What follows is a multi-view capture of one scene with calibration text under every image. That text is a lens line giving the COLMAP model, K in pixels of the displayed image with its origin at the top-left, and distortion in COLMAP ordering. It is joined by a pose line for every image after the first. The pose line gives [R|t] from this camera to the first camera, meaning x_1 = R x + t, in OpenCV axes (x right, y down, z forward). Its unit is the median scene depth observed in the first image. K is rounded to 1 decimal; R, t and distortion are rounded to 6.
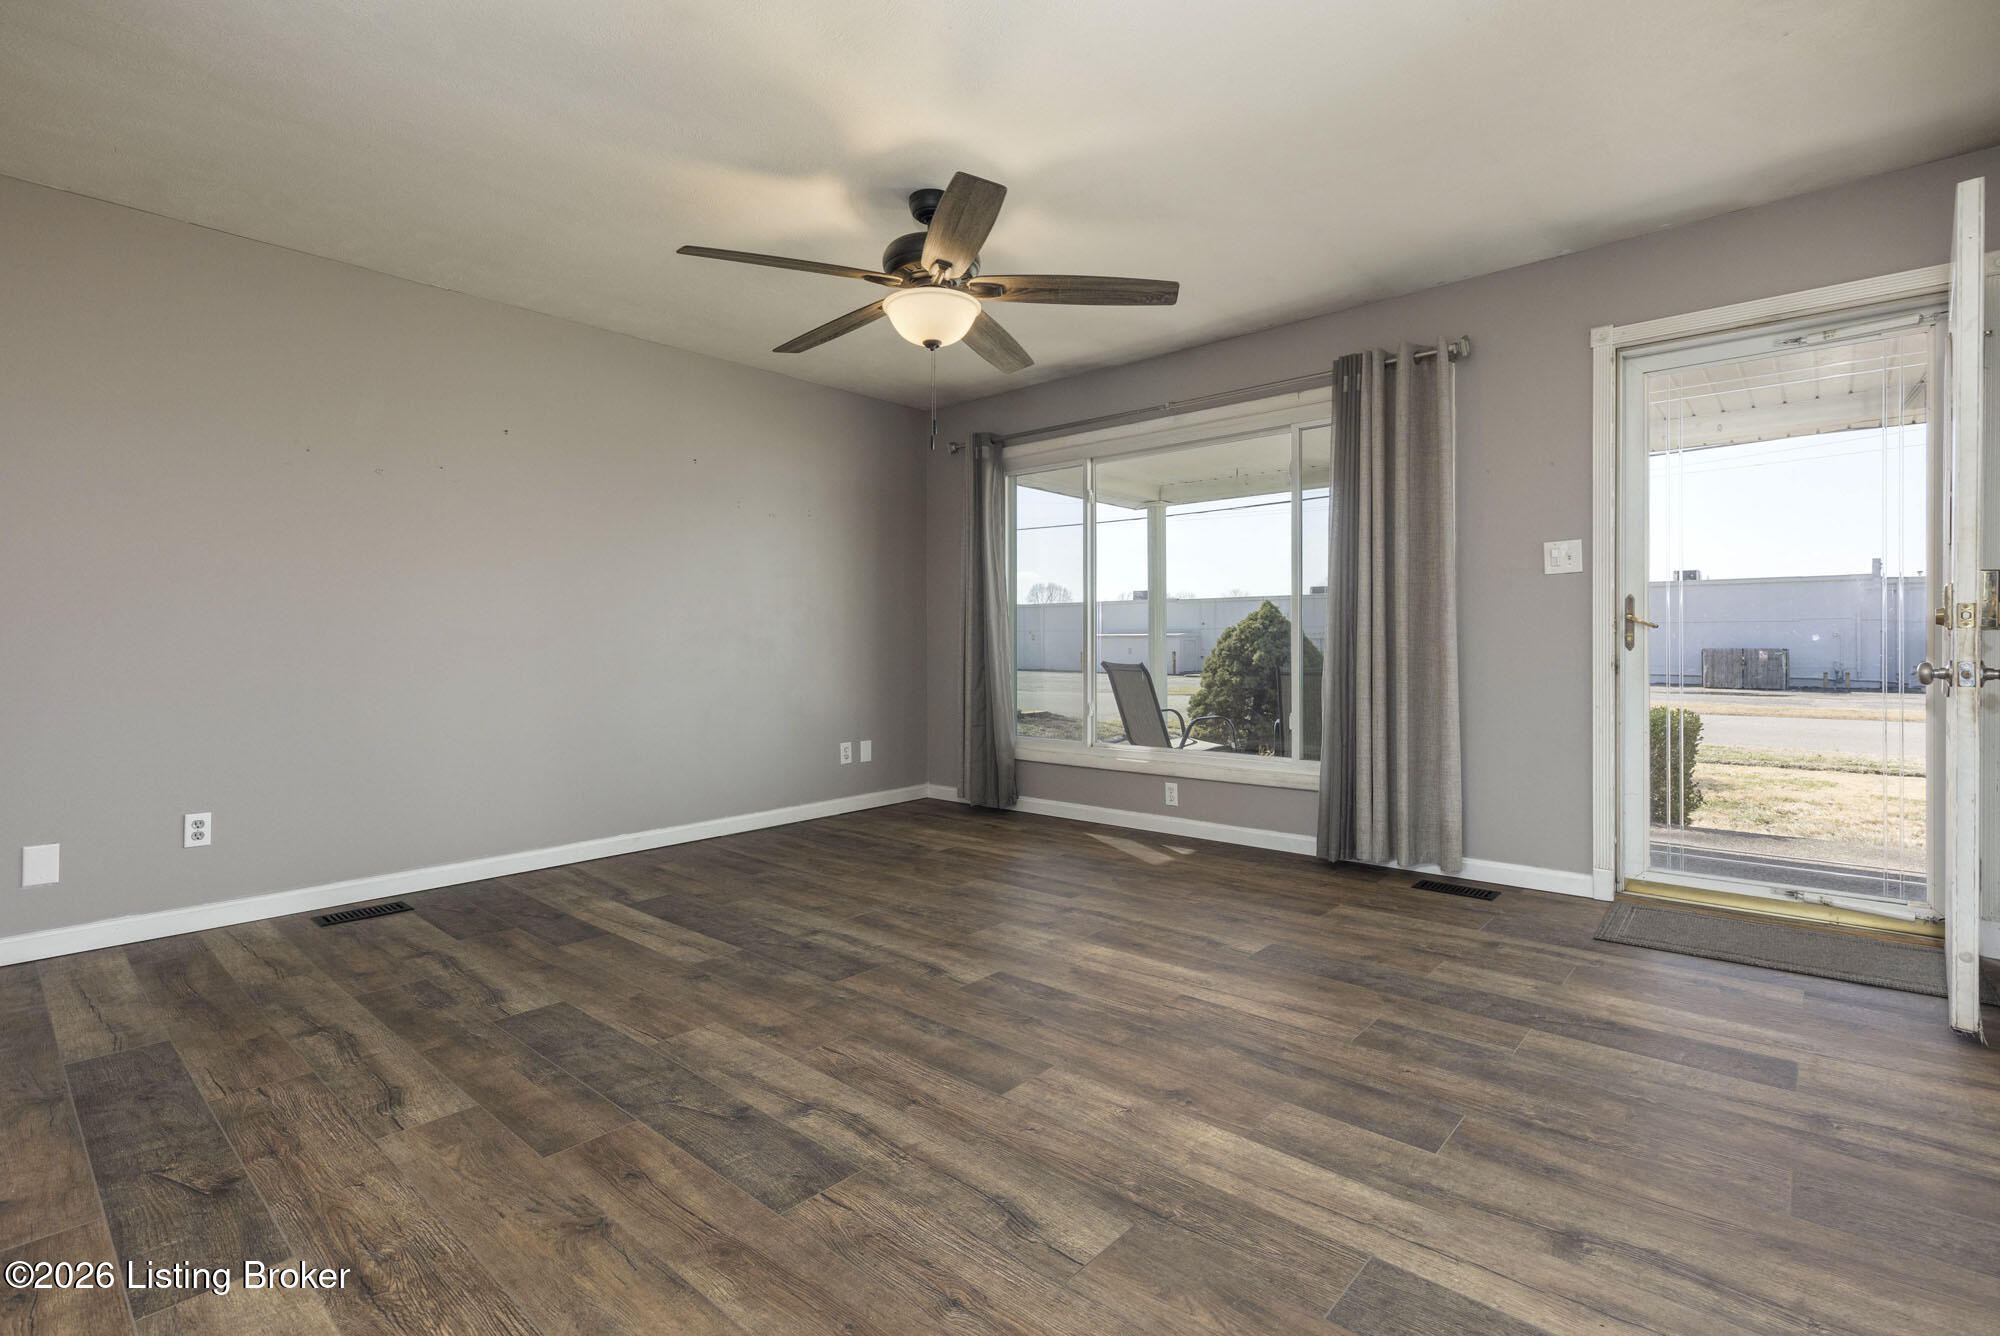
lens RADIAL K [[919.6, 0, 992.3], [0, 919.6, 649.8], [0, 0, 1]] dist [0.007099, -0.000097]
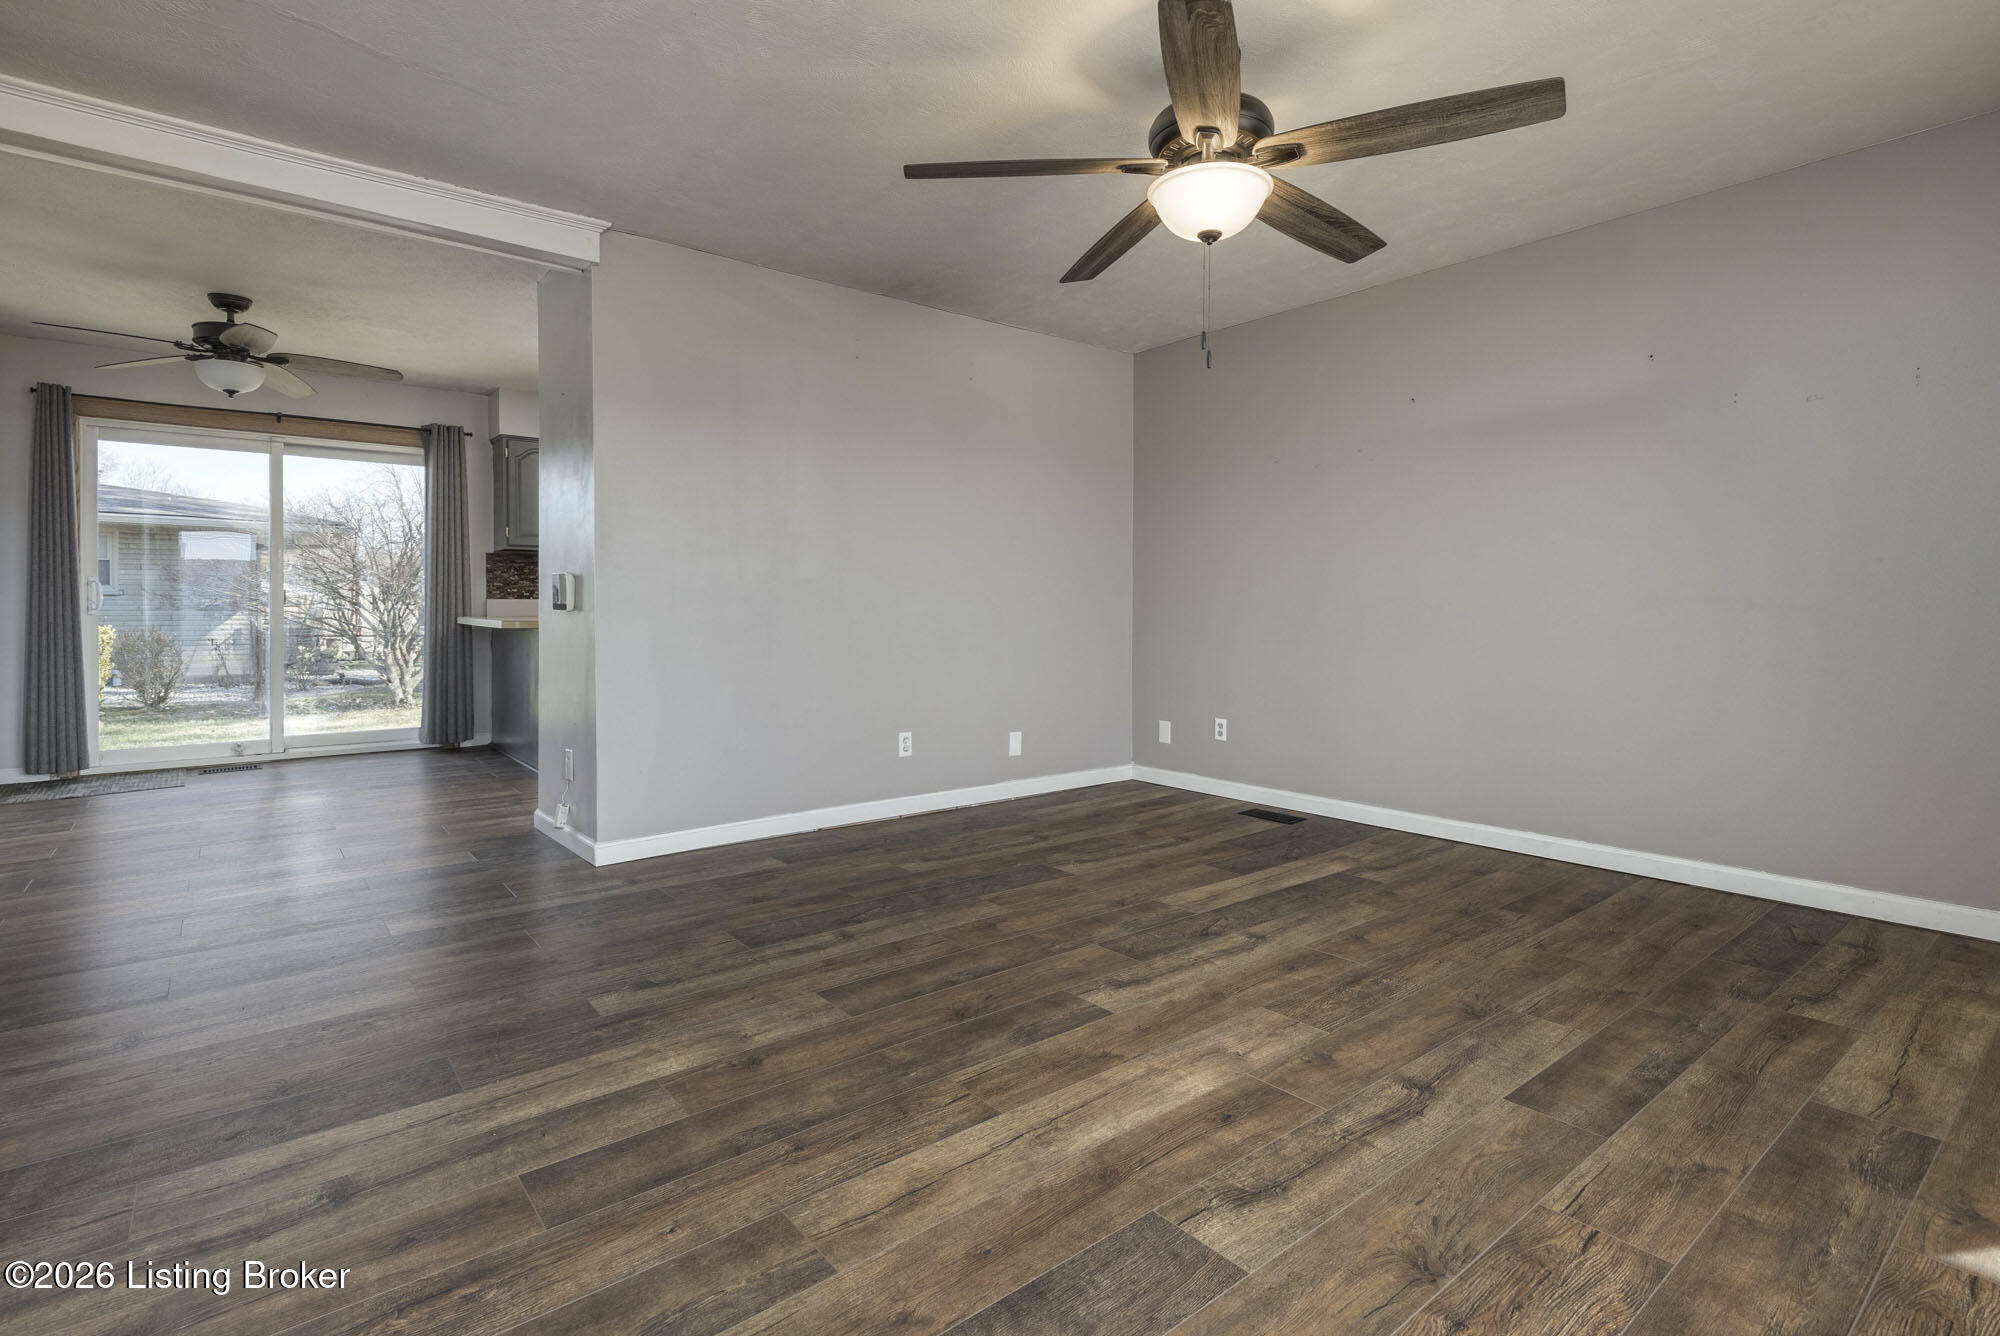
lens RADIAL K [[953.6, 0, 997.4], [0, 953.6, 638.2], [0, 0, 1]] dist [0.008885, -0.000779]
pose [[-0.155398, 0.036177, -0.987189, 0.967501], [-0.005707, 0.999280, 0.037518, -0.012867], [0.987835, 0.011464, -0.155079, 1.179758]]
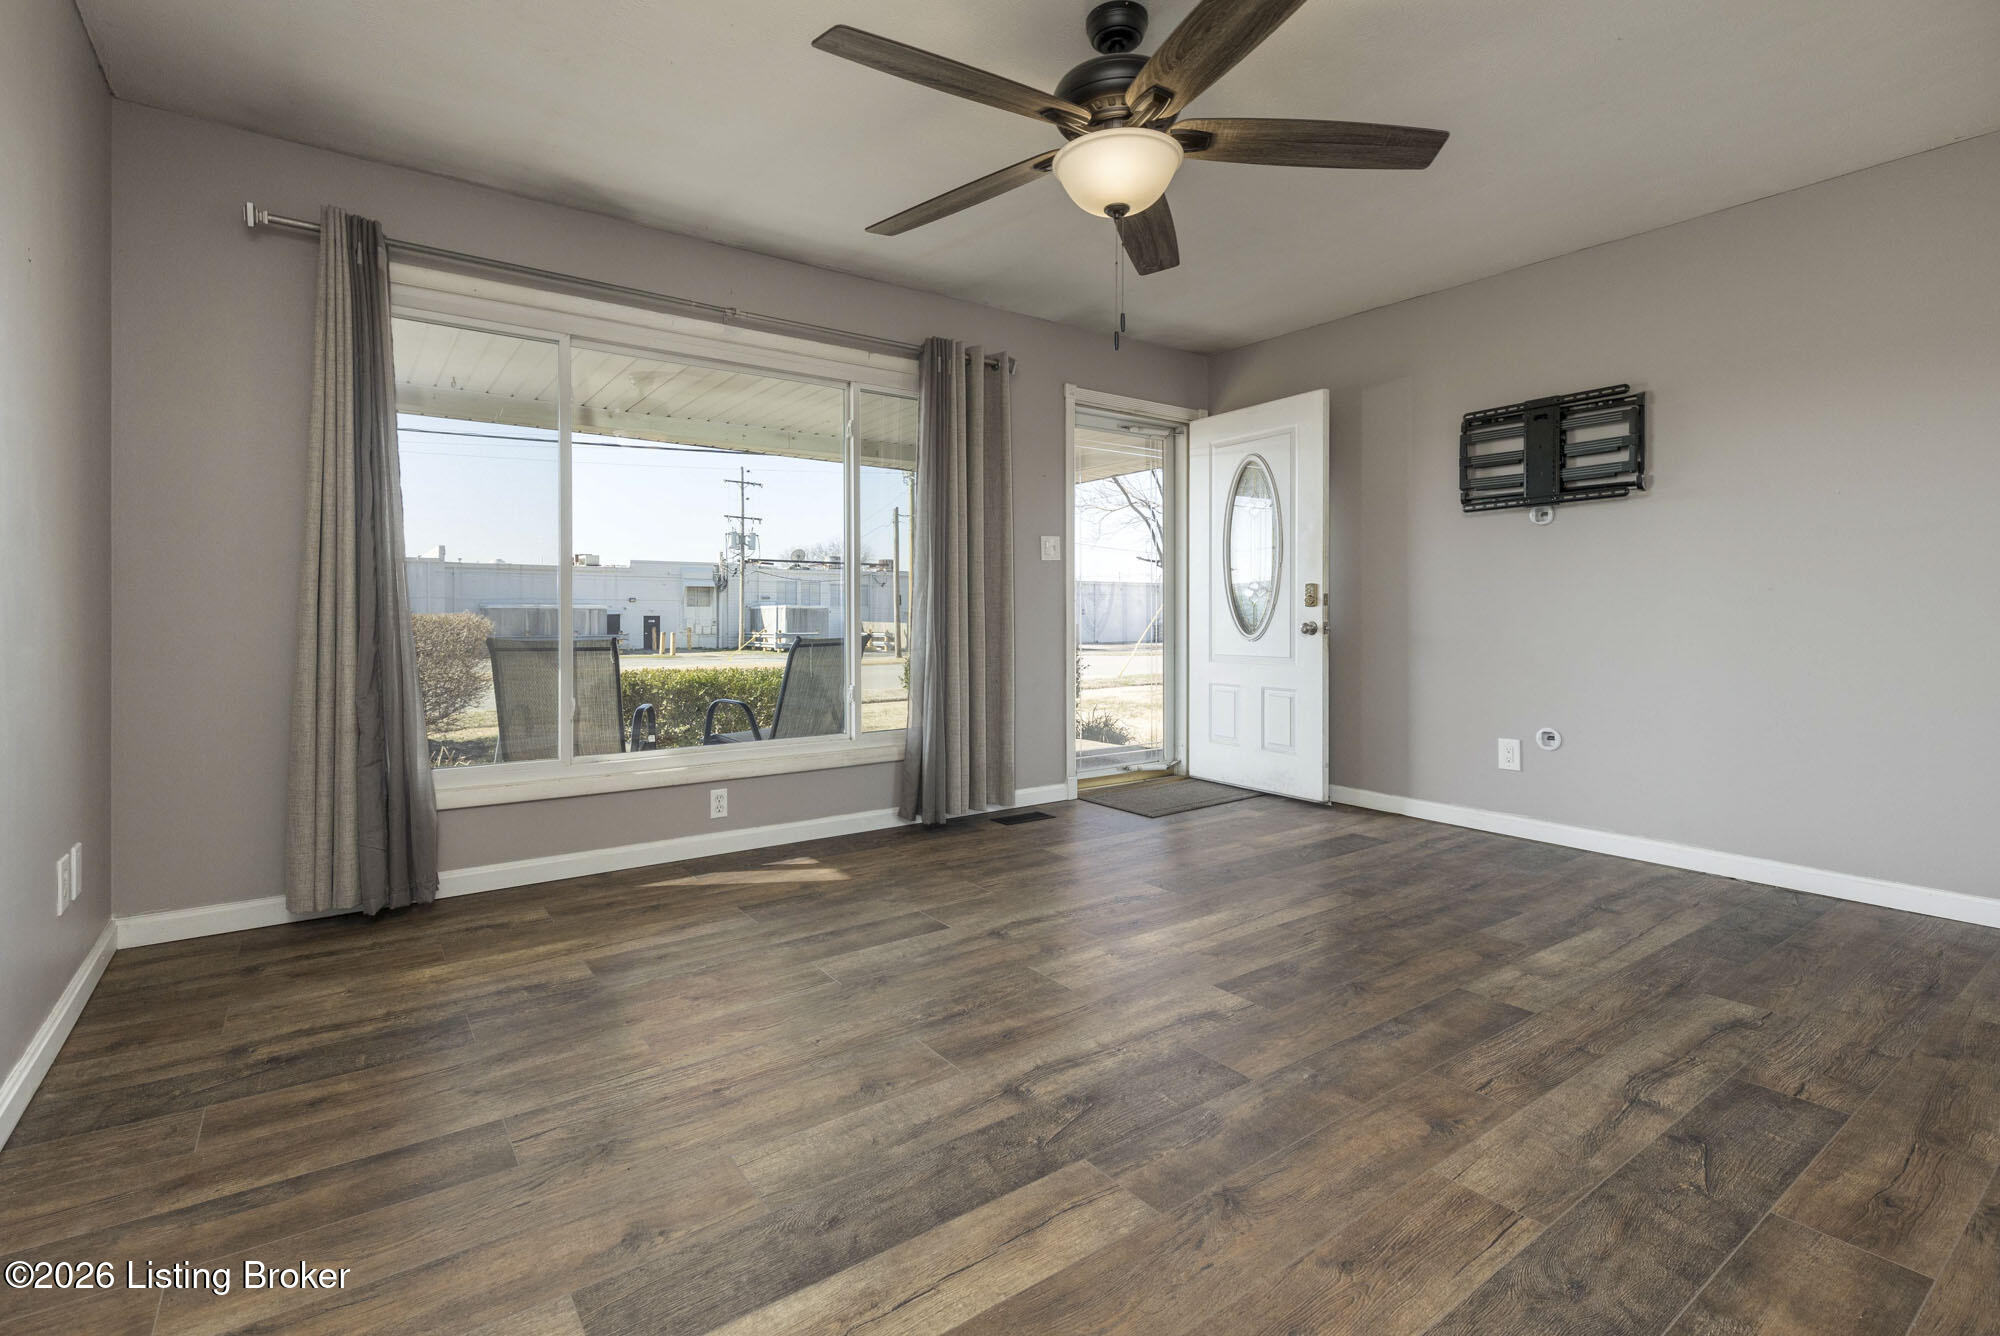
lens RADIAL K [[935.8, 0, 982.8], [0, 935.8, 612.6], [0, 0, 1]] dist [0.006115, 0.000390]
pose [[0.219963, 0.006364, 0.975487, -1.043993], [0.005878, 0.999952, -0.007849, 0.002960], [-0.975491, 0.007461, 0.219915, 1.168540]]
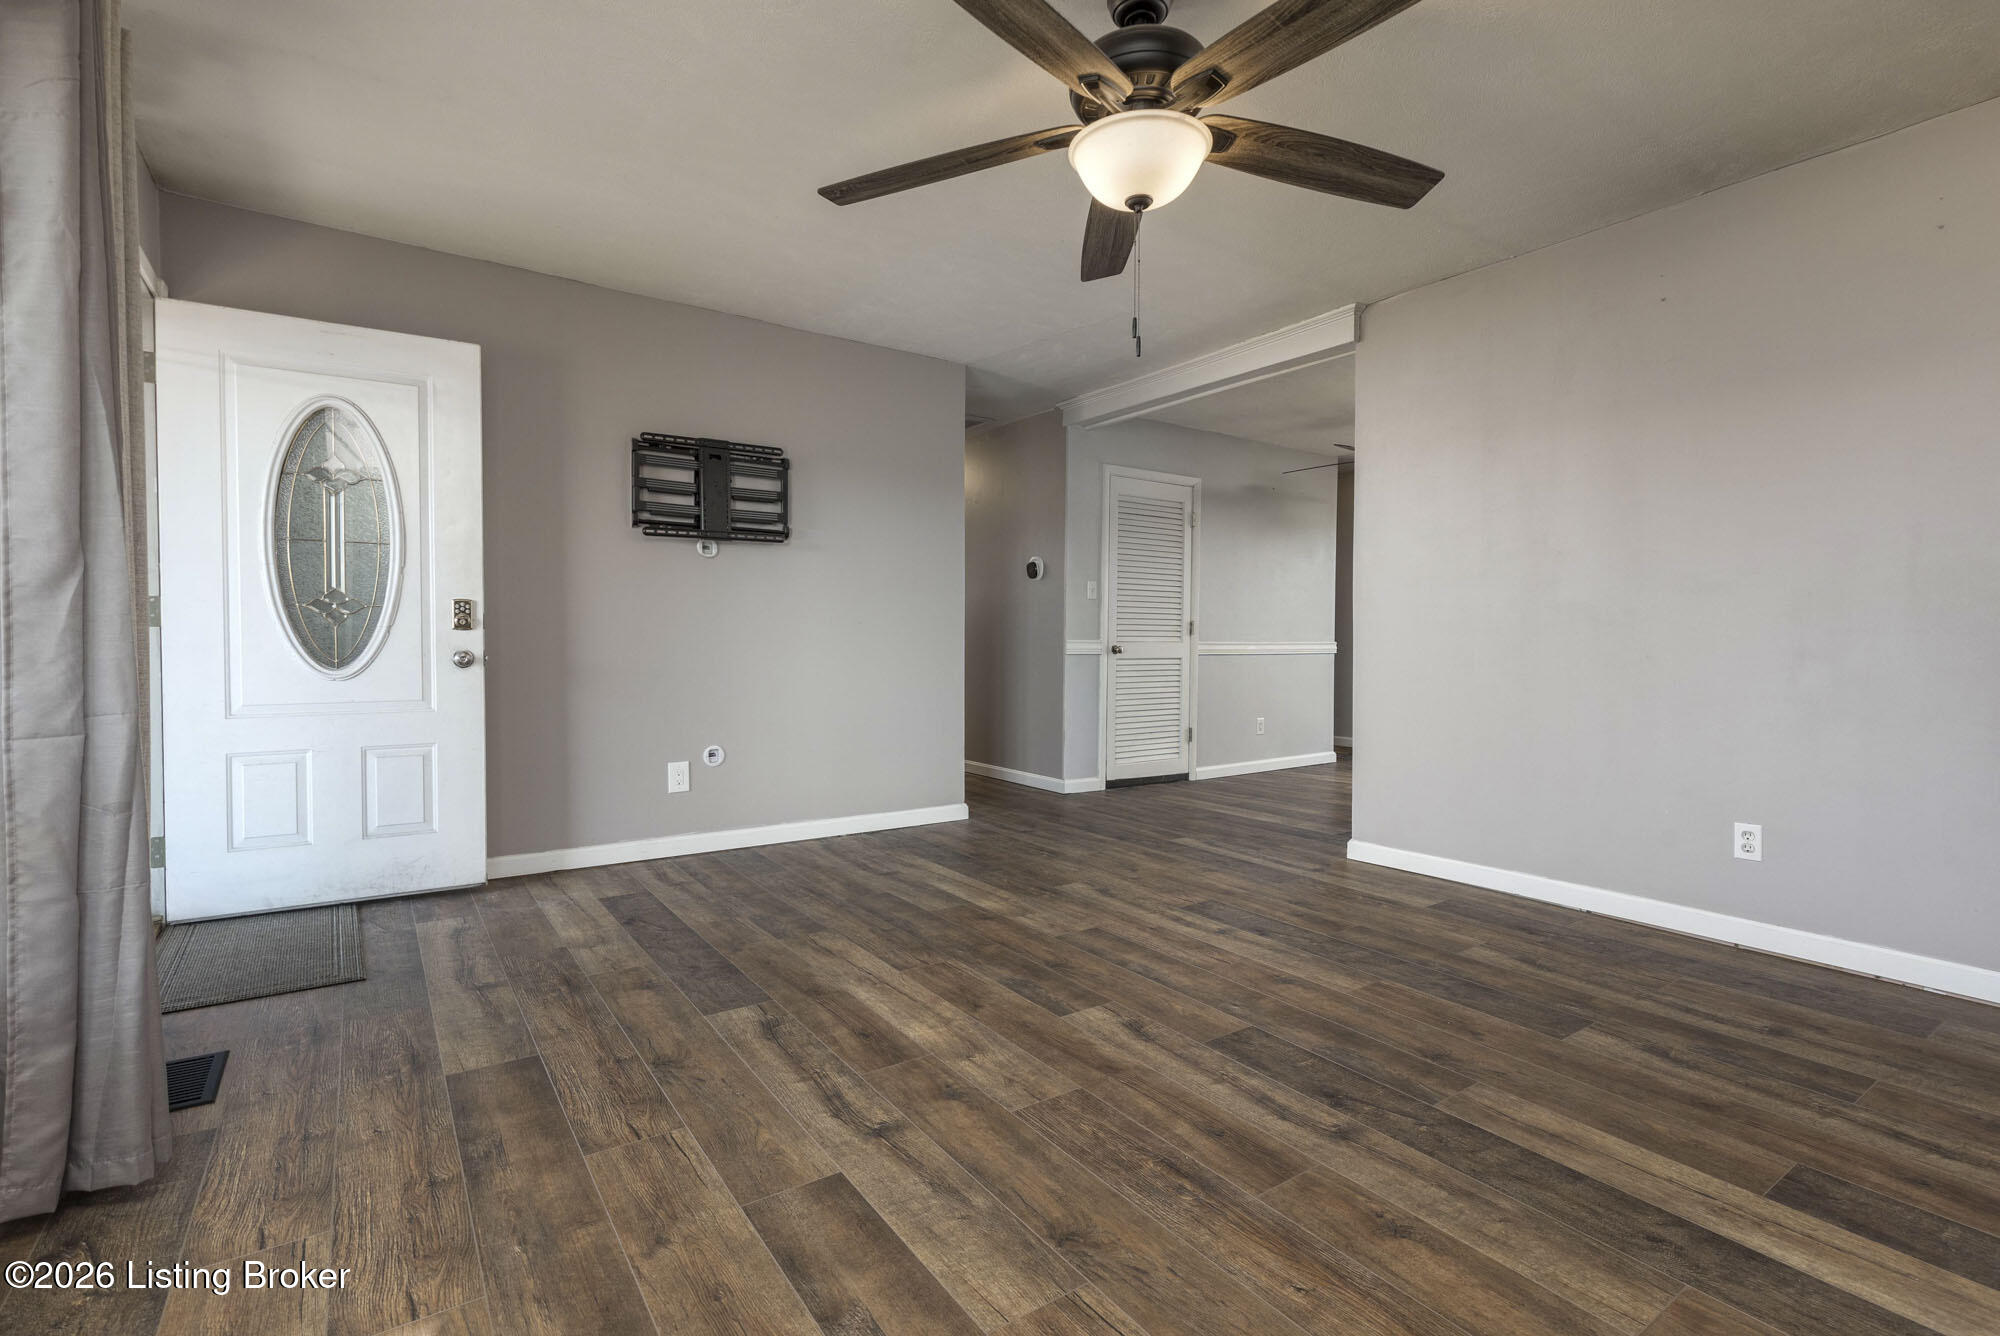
lens RADIAL K [[919.6, 0, 992.3], [0, 919.6, 649.8], [0, 0, 1]] dist [0.007099, -0.000097]
pose [[-0.973517, -0.000732, 0.228611, -0.146509], [0.002948, 0.999872, 0.015756, -0.009574], [-0.228594, 0.016013, -0.973390, 2.128285]]
